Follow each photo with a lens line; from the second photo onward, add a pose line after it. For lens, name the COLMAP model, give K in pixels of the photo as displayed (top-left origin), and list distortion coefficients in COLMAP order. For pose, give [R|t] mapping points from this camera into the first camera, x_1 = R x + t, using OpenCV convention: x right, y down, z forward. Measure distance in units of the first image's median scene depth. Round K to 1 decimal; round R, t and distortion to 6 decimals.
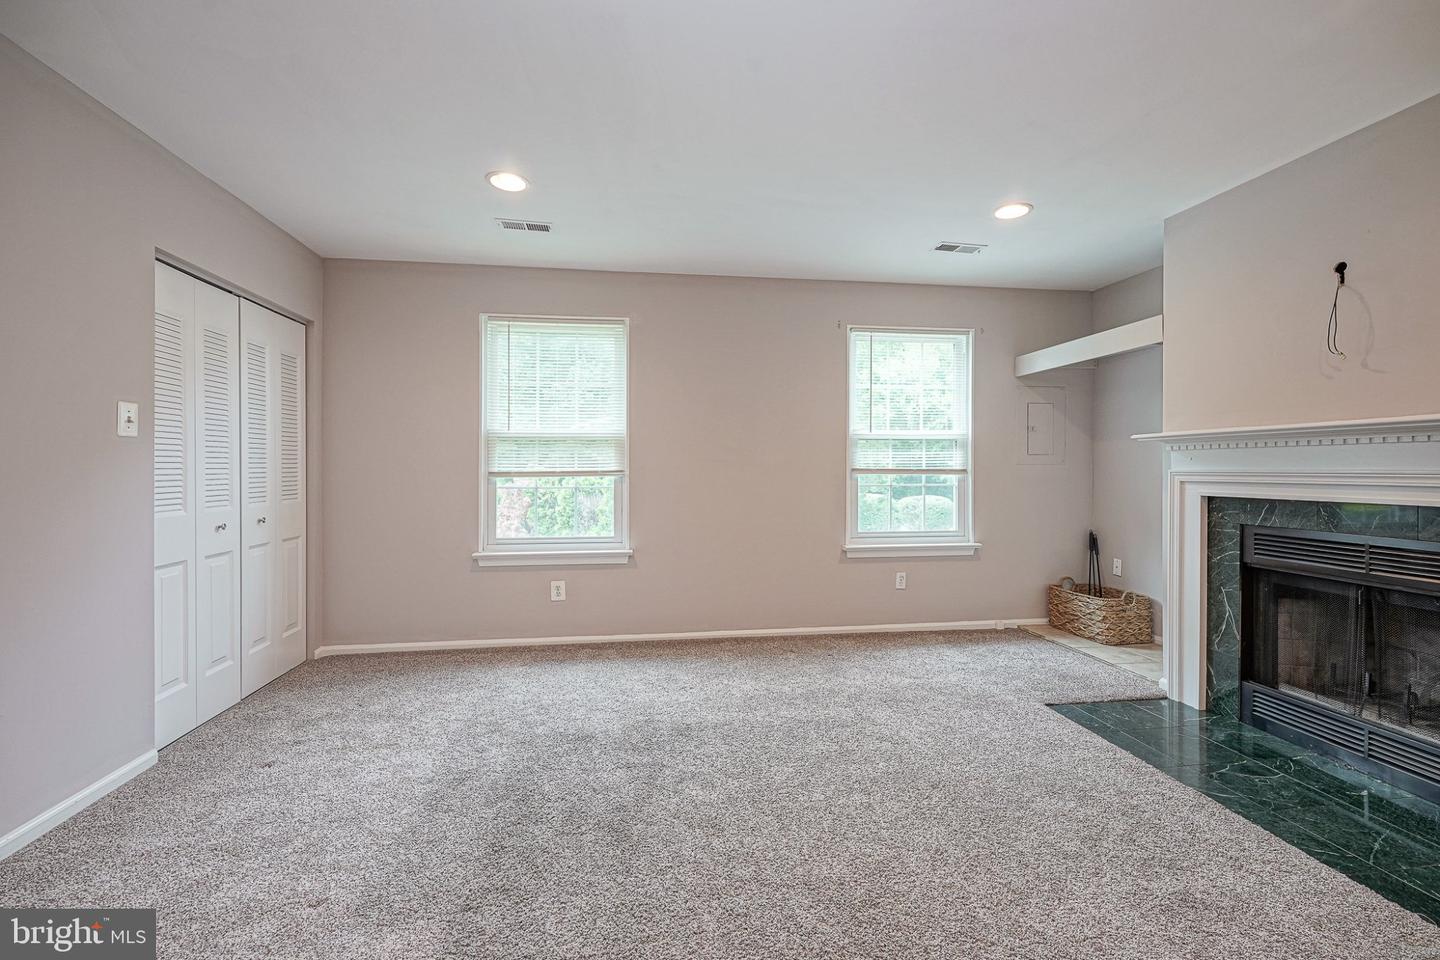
lens RADIAL K [[606.8, 0, 702.5], [0, 606.8, 470.6], [0, 0, 1]] dist [0.000321, 0.000230]
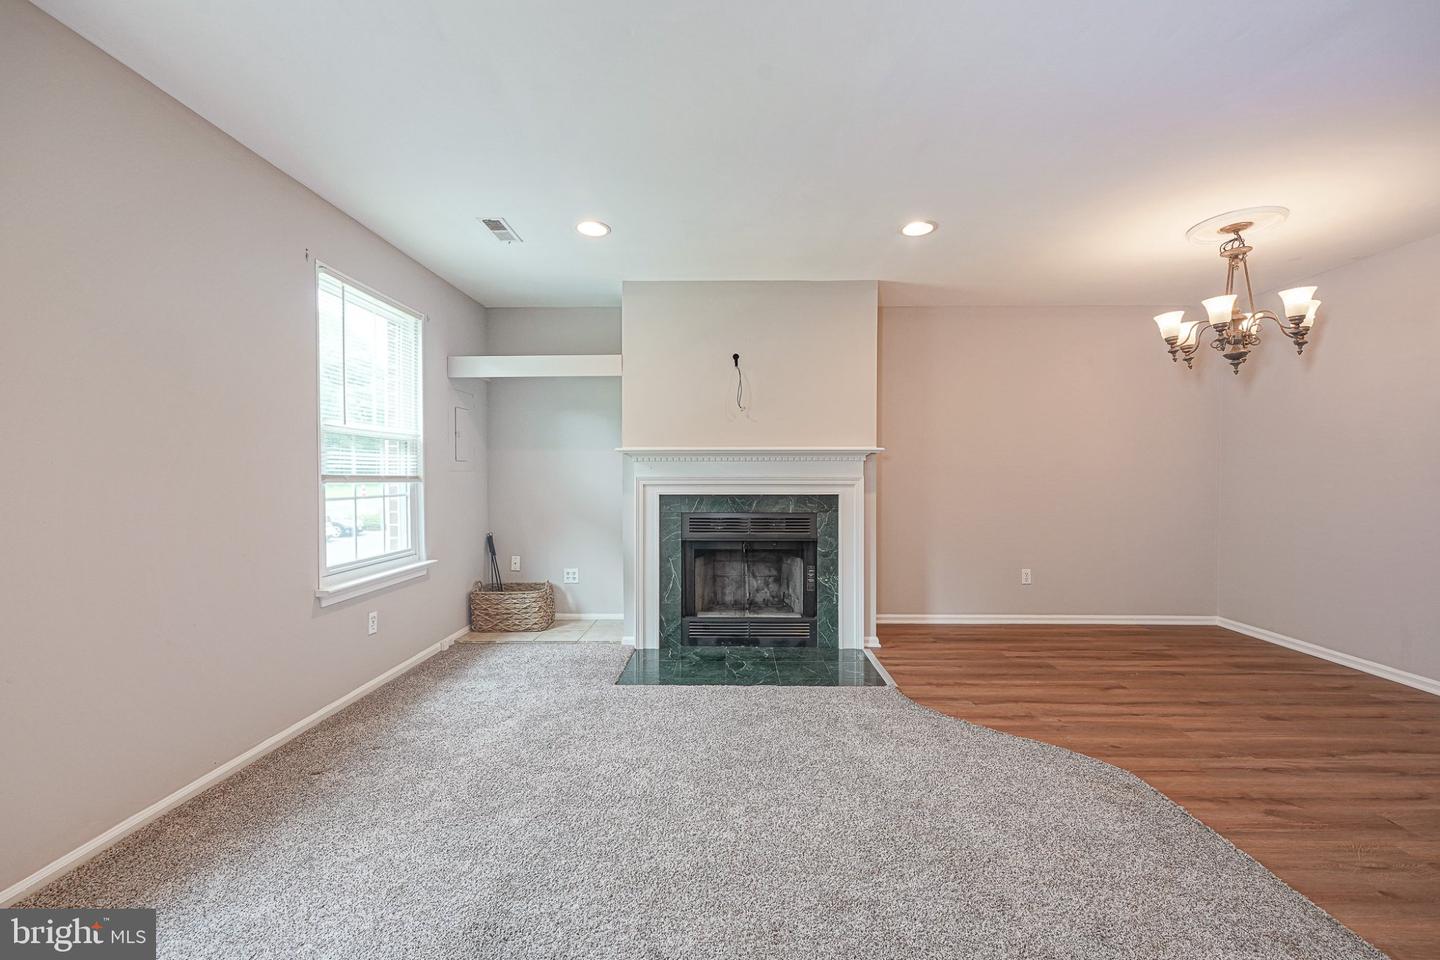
lens RADIAL K [[601.9, 0, 739.6], [0, 601.9, 487.0], [0, 0, 1]] dist [-0.001173, 0.000167]
pose [[0.122107, -0.020561, 0.992304, -0.499396], [0.004066, 0.999787, 0.020216, -0.002717], [-0.992509, 0.001566, 0.122165, 0.625632]]
